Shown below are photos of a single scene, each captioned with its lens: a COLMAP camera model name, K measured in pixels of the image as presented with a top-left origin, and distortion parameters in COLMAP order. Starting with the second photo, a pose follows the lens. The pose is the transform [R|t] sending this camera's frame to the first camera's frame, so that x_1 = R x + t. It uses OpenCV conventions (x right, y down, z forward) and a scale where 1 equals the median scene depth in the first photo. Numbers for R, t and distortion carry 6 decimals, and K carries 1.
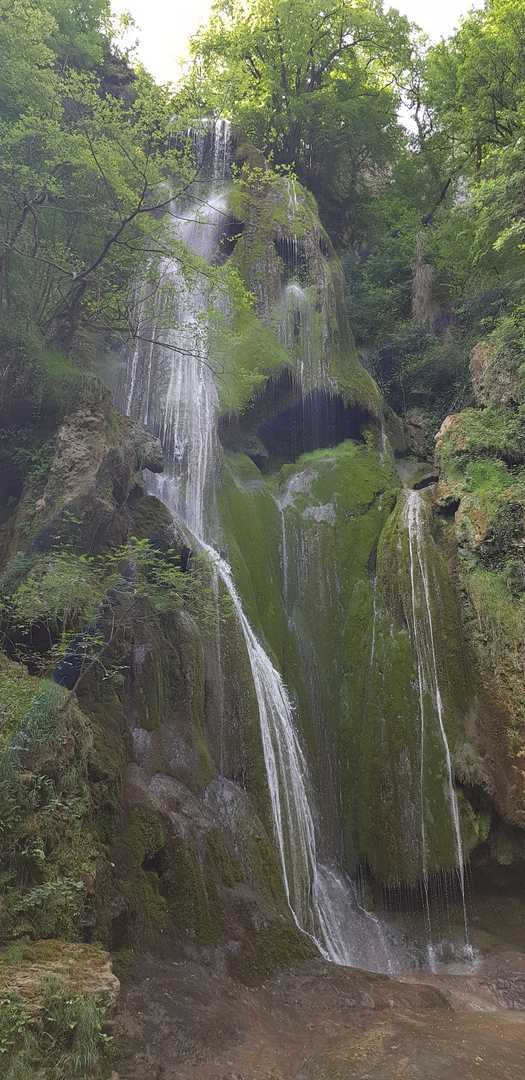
lens RADIAL K [[837.4, 0, 303.6], [0, 837.4, 530.9], [0, 0, 1]] dist [0.076631, -0.135864]
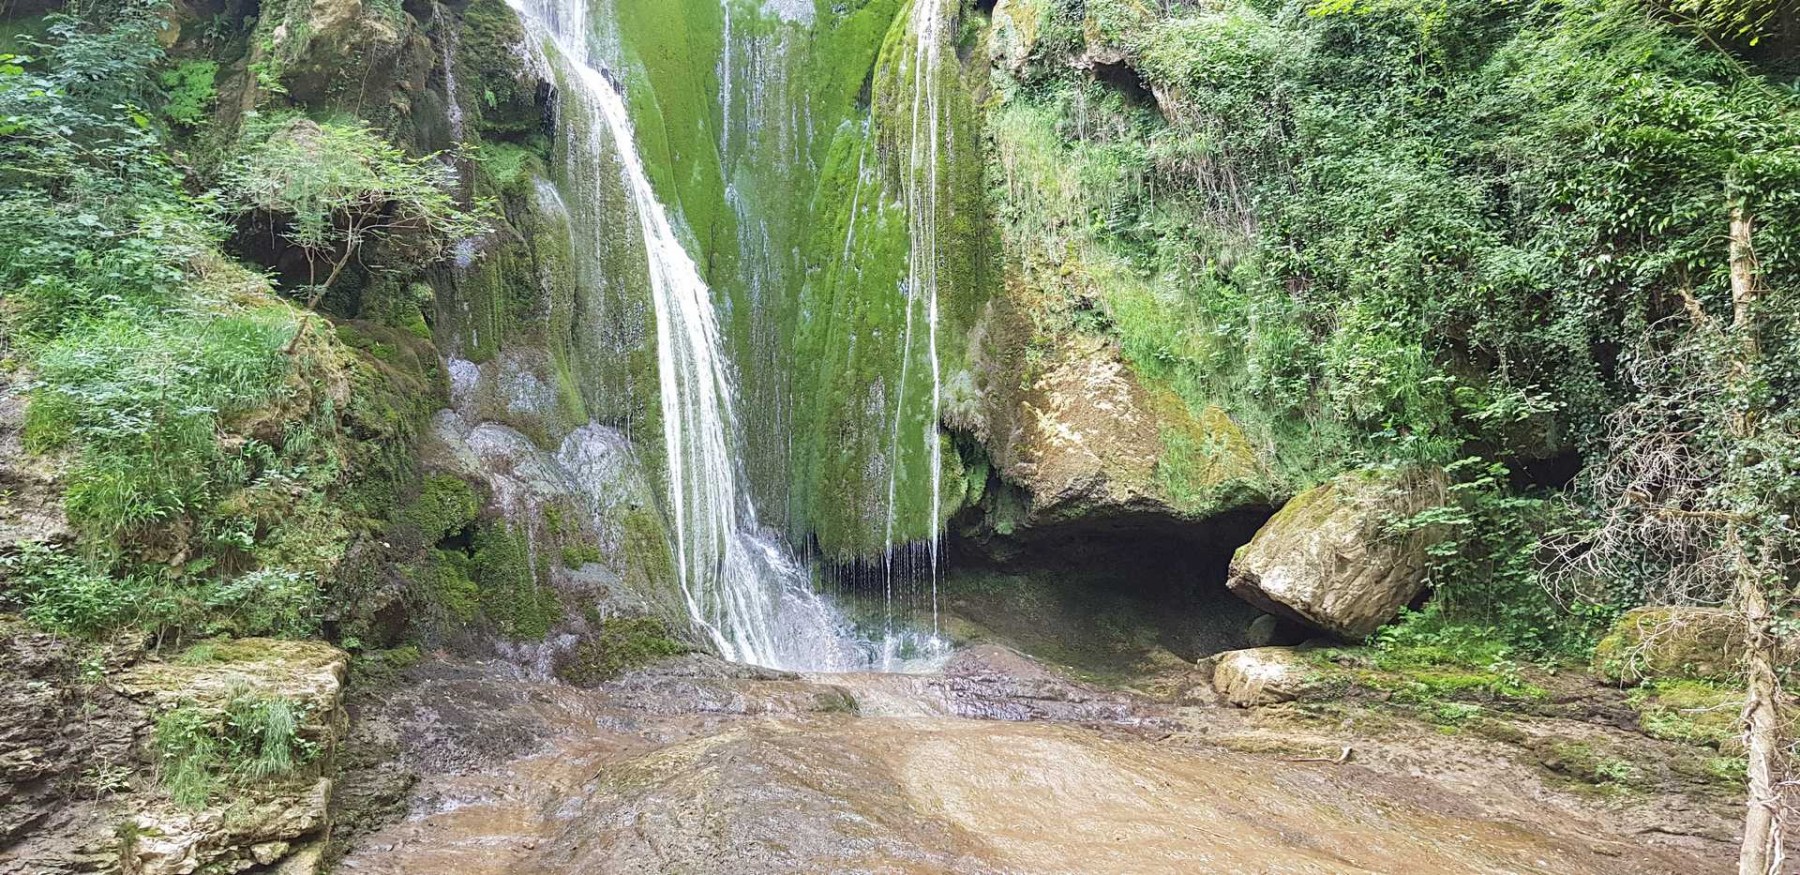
lens RADIAL K [[1395.7, 0, 866.3], [0, 1395.7, 381.7], [0, 0, 1]] dist [0.076631, -0.135864]
pose [[0.999308, -0.007169, -0.036503, 0.159675], [0.016933, 0.961367, 0.274748, -0.056176], [0.033123, -0.275176, 0.960823, -0.104994]]
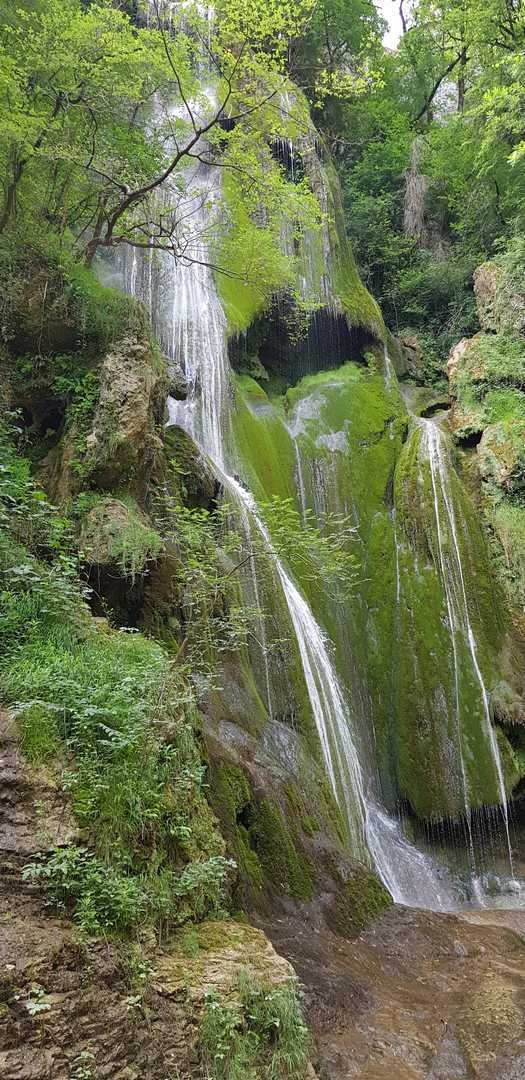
lens RADIAL K [[837.4, 0, 294.8], [0, 837.4, 527.6], [0, 0, 1]] dist [0.076631, -0.135864]
pose [[0.997581, 0.009810, 0.068817, -0.128472], [-0.016864, 0.994571, 0.102686, -0.030177], [-0.067436, -0.103598, 0.992331, 0.039430]]
